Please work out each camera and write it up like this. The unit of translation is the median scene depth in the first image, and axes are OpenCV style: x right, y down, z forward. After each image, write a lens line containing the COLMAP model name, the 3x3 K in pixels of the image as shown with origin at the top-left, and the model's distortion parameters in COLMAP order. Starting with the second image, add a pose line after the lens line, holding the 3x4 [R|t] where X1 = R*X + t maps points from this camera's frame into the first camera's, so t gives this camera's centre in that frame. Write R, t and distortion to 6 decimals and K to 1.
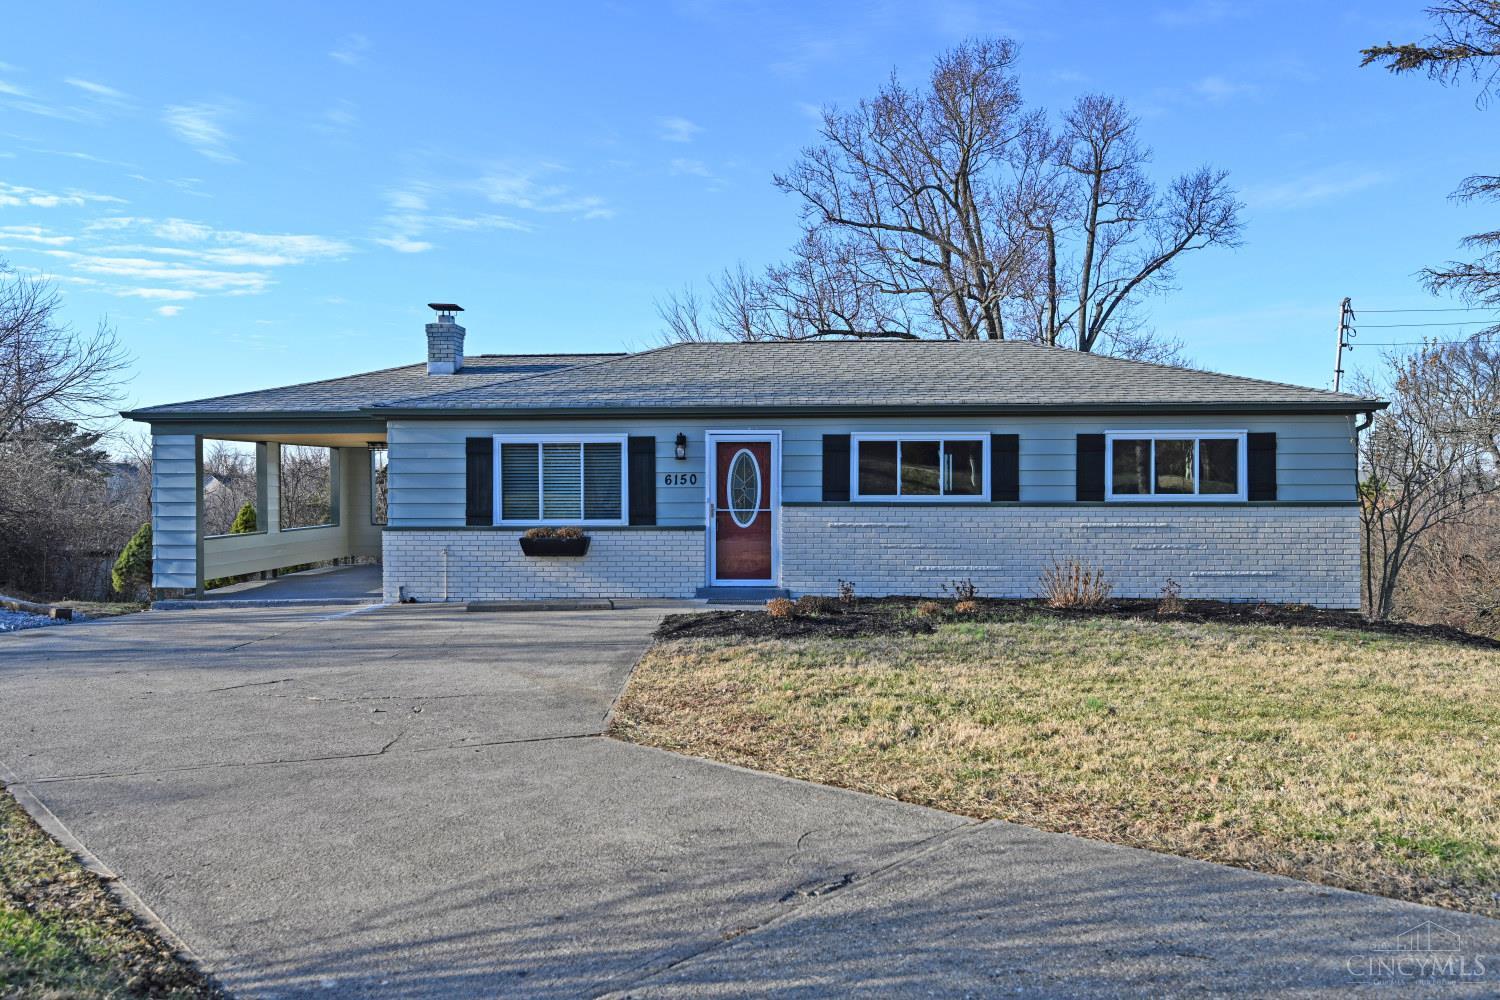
lens RADIAL K [[1136.7, 0, 750.0], [0, 1136.7, 500.0], [0, 0, 1]] dist [-0.010213, -0.000133]
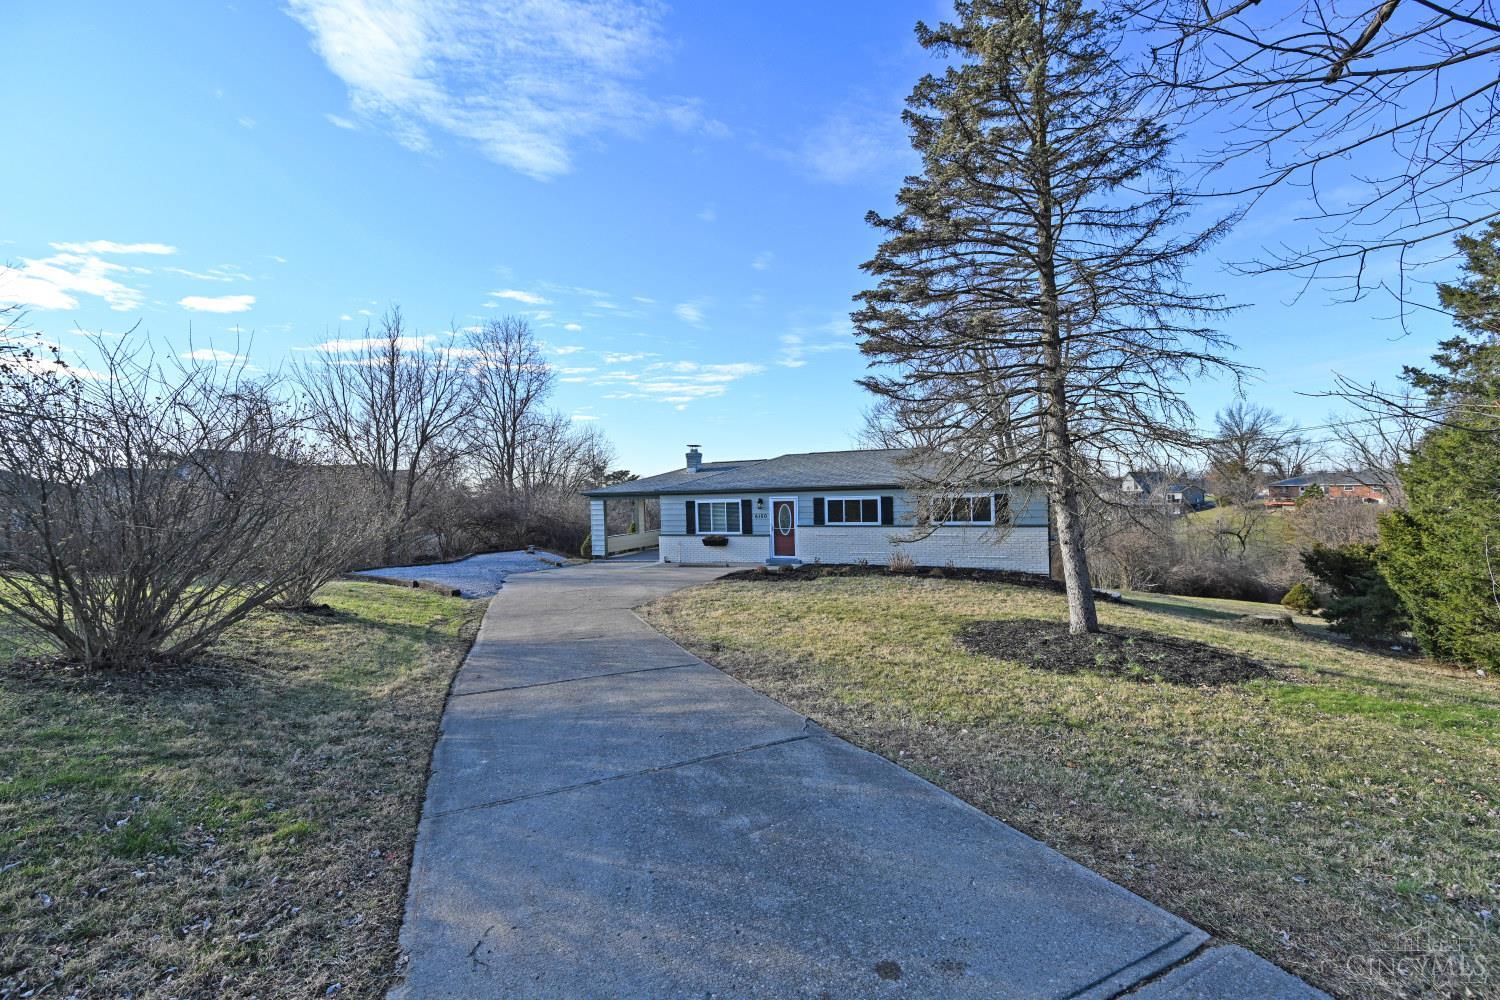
lens RADIAL K [[621.2, 0, 754.6], [0, 621.2, 524.7], [0, 0, 1]] dist [-0.000548, -0.000210]
pose [[0.934216, -0.002567, -0.356699, 0.421726], [0.019249, 0.998880, 0.043226, -0.059688], [0.356188, -0.047248, 0.933219, -0.305779]]
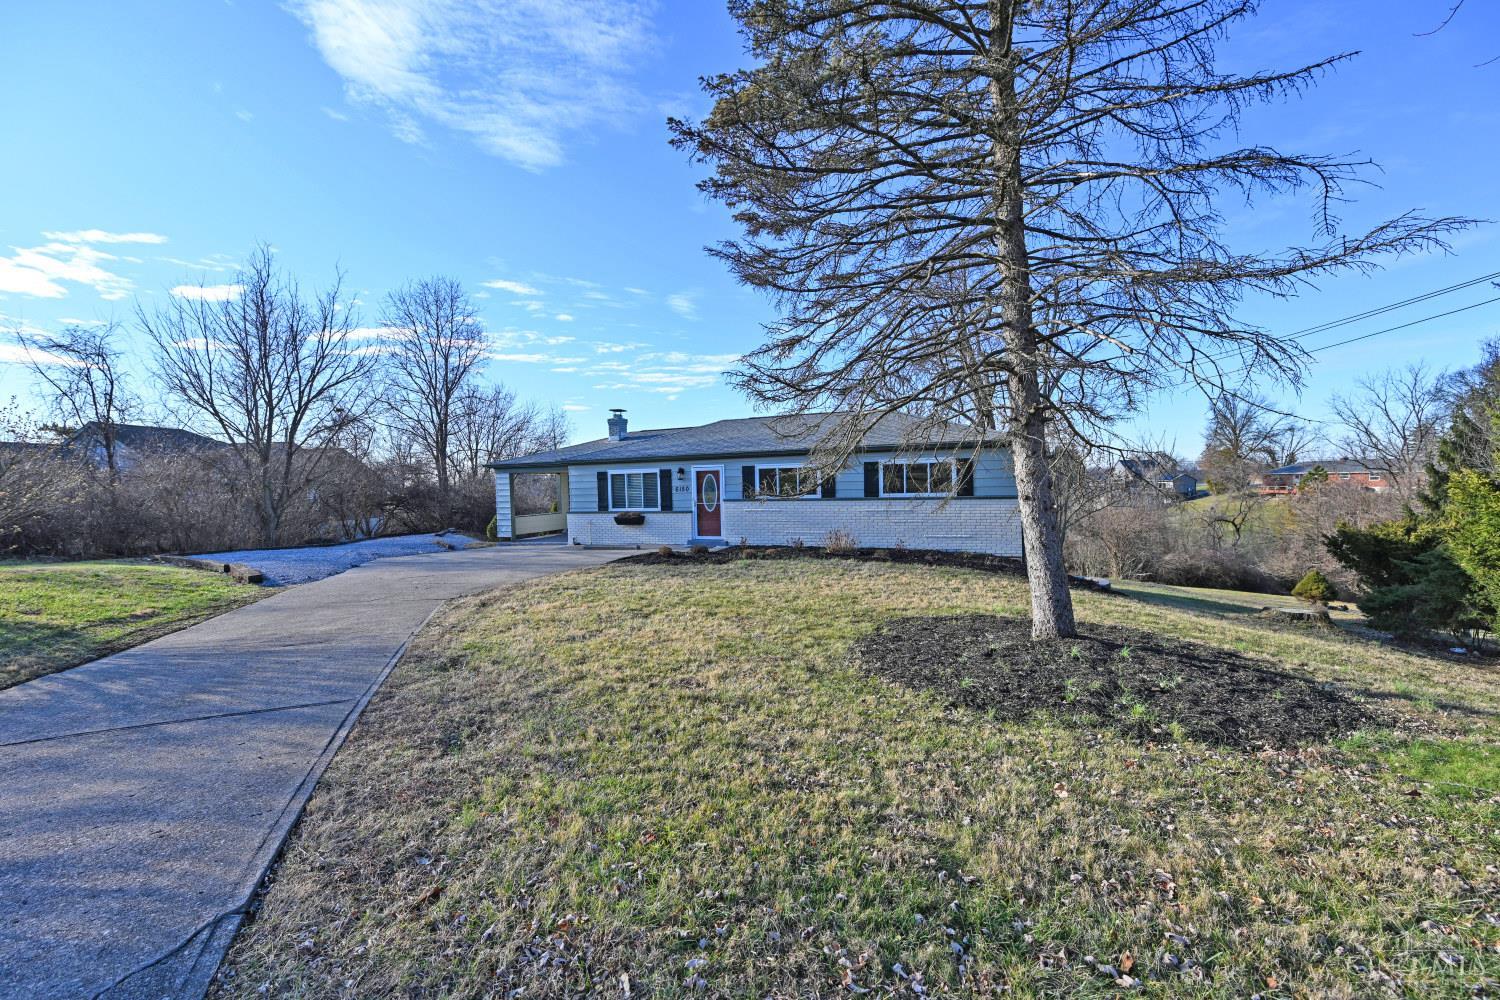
lens RADIAL K [[620.2, 0, 750.0], [0, 620.2, 500.0], [0, 0, 1]] dist [0.002367, 0.000224]
pose [[0.935957, -0.009881, -0.351975, 0.467944], [0.017529, 0.999674, 0.018550, -0.016984], [0.351677, -0.023532, 0.935826, -0.046976]]
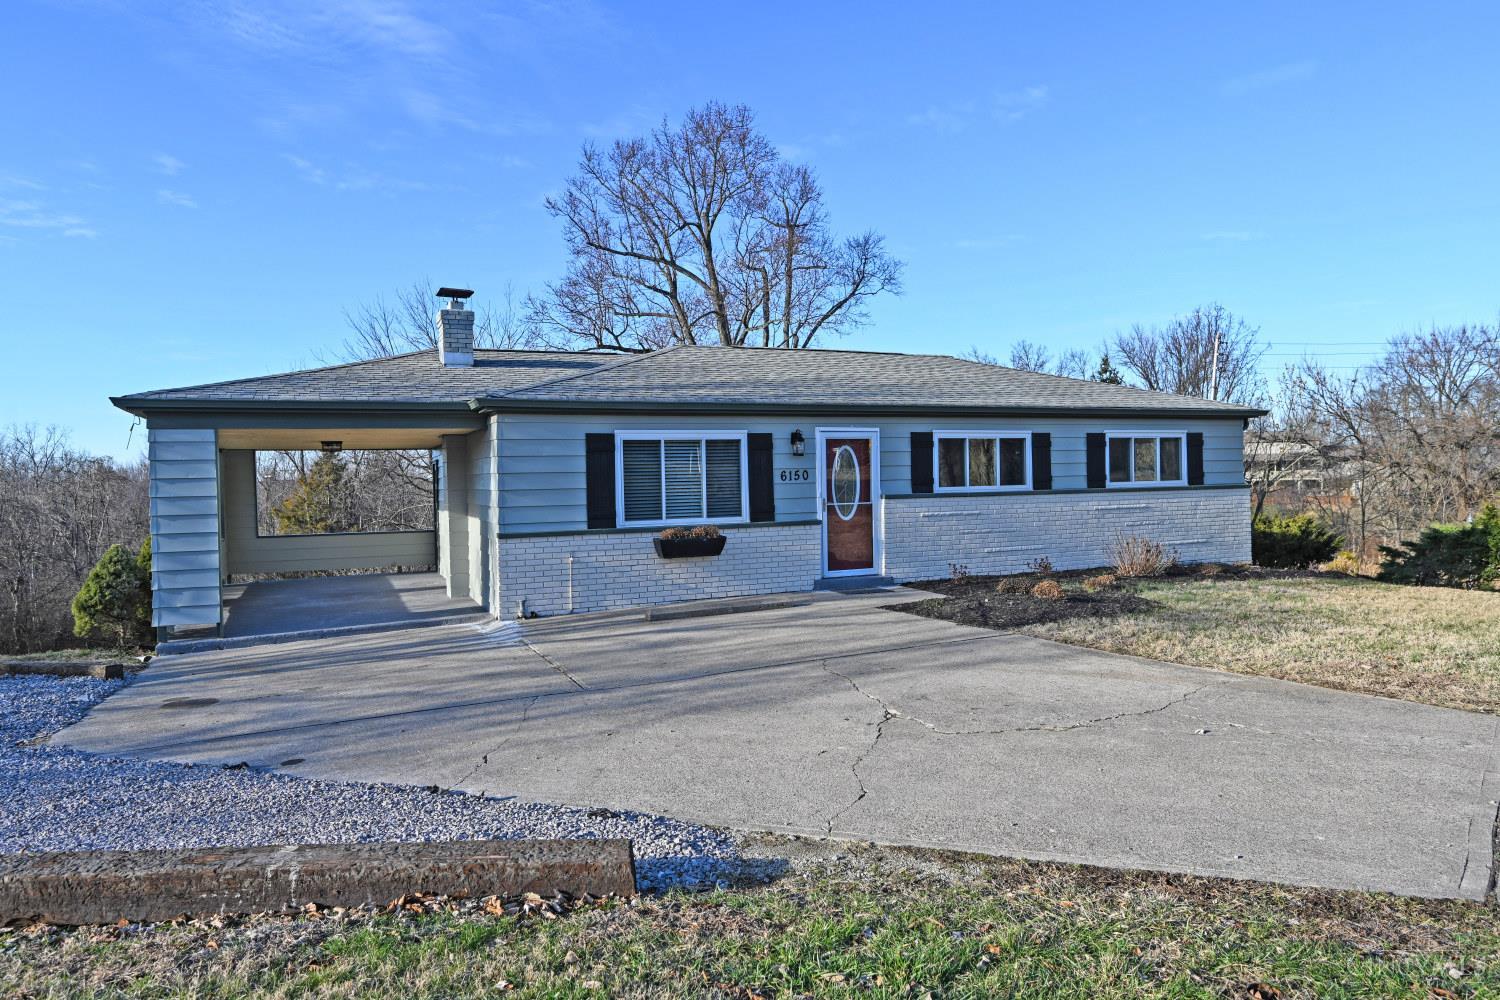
lens RADIAL K [[943.0, 0, 750.0], [0, 943.0, 500.0], [0, 0, 1]] dist [-0.002668, -0.000354]
pose [[0.893234, -0.026322, 0.448820, -0.476686], [0.026155, 0.999636, 0.006574, -0.002630], [-0.448830, 0.005866, 0.893598, 0.259945]]
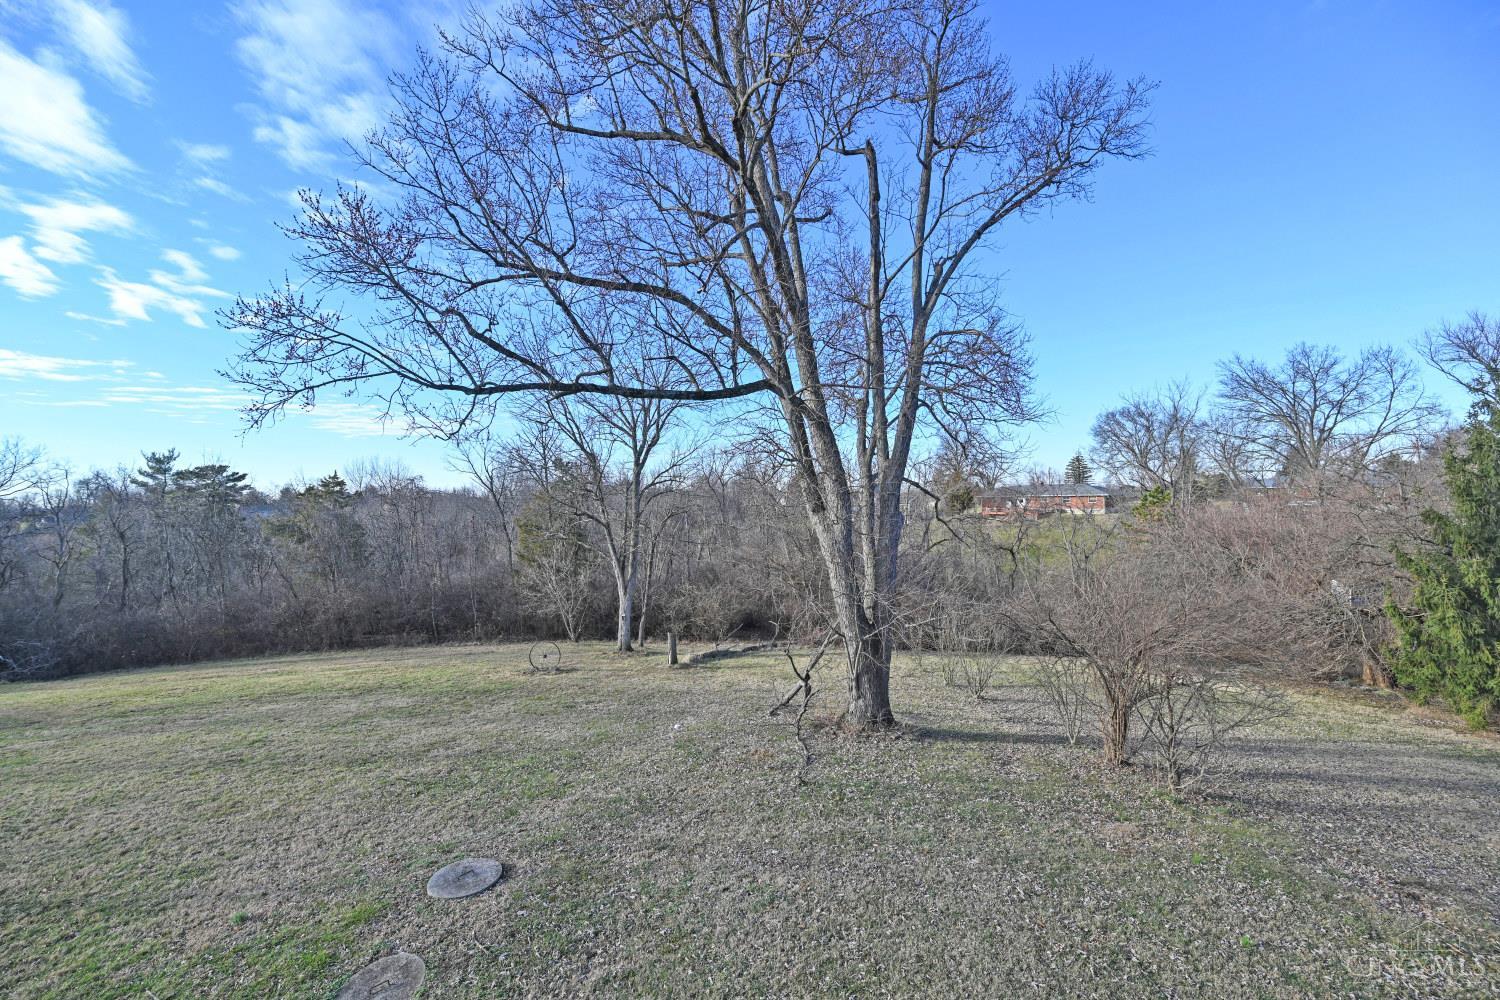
lens RADIAL K [[591.6, 0, 750.0], [0, 591.6, 500.0], [0, 0, 1]] dist [0.000515, 0.000012]
pose [[0.999152, -0.016216, 0.037844, 0.393904], [0.016604, 0.999813, -0.009951, -0.032365], [-0.037676, 0.010571, 0.999234, 1.460691]]
